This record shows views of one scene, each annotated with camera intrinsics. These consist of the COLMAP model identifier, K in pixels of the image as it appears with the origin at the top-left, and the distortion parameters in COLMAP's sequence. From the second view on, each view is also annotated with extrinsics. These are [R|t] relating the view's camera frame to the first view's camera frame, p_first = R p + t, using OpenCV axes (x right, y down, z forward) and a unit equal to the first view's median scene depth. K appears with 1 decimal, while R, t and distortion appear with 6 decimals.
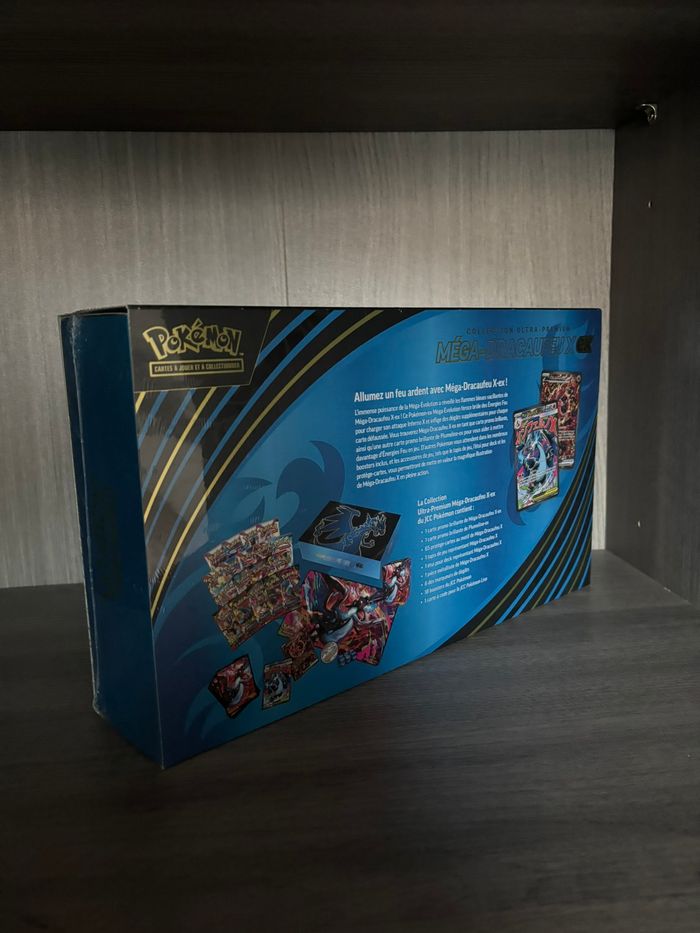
lens RADIAL K [[731.2, 0, 354.4], [0, 731.2, 464.4], [0, 0, 1]] dist [0.024972, -0.047505]
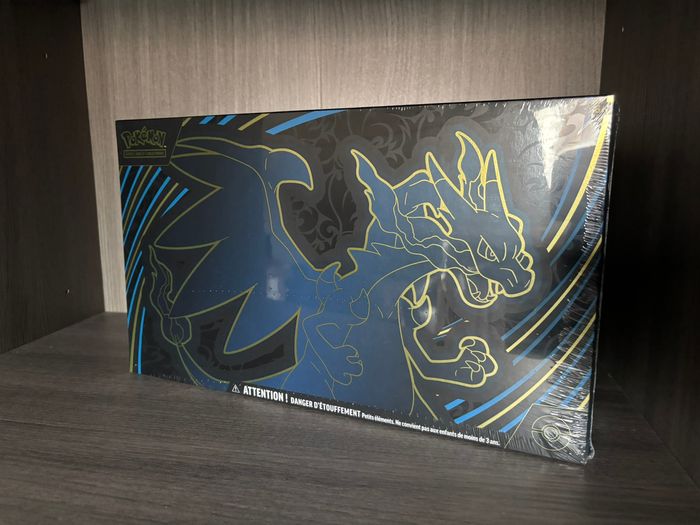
lens RADIAL K [[548.6, 0, 350.2], [0, 548.6, 262.8], [0, 0, 1]] dist [0.024972, -0.047505]
pose [[0.957729, 0.081176, -0.275983, 0.322417], [-0.078105, 0.996700, 0.022121, 0.014929], [0.276867, 0.000370, 0.960908, 0.103336]]
